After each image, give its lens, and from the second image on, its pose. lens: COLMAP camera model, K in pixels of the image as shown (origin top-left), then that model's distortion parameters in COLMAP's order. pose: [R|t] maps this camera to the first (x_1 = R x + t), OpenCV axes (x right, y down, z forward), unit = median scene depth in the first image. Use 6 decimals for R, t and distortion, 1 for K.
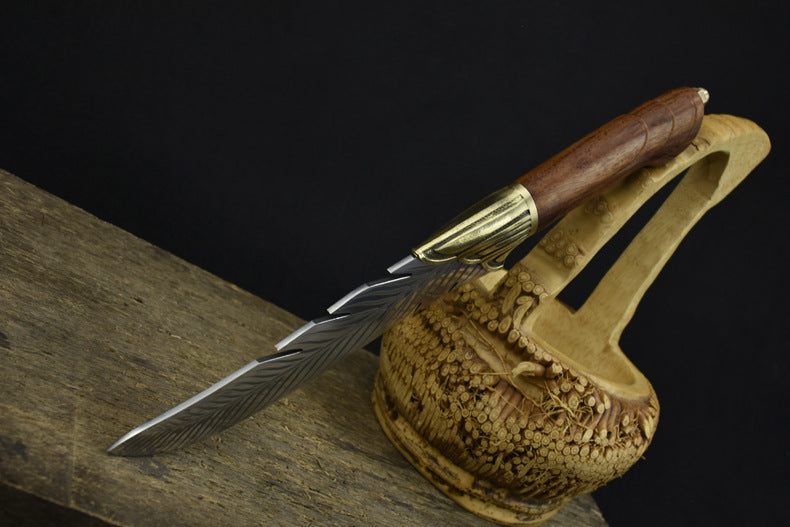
lens RADIAL K [[1227.7, 0, 411.3], [0, 1227.7, 276.6], [0, 0, 1]] dist [0.002717, 0.043035]
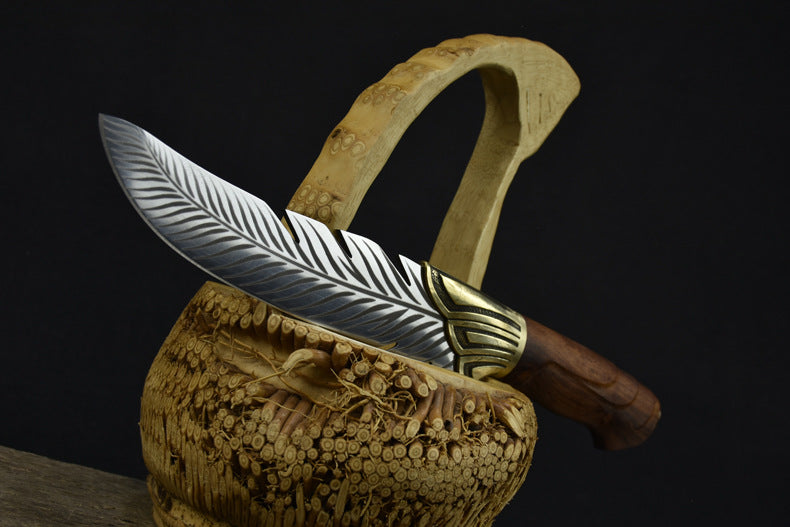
lens RADIAL K [[1227.7, 0, 411.3], [0, 1227.7, 276.6], [0, 0, 1]] dist [0.002717, 0.043035]
pose [[0.959612, -0.280534, 0.021096, 0.152459], [0.271318, 0.903048, -0.333002, 0.285377], [0.074368, 0.325277, 0.942690, 0.310290]]
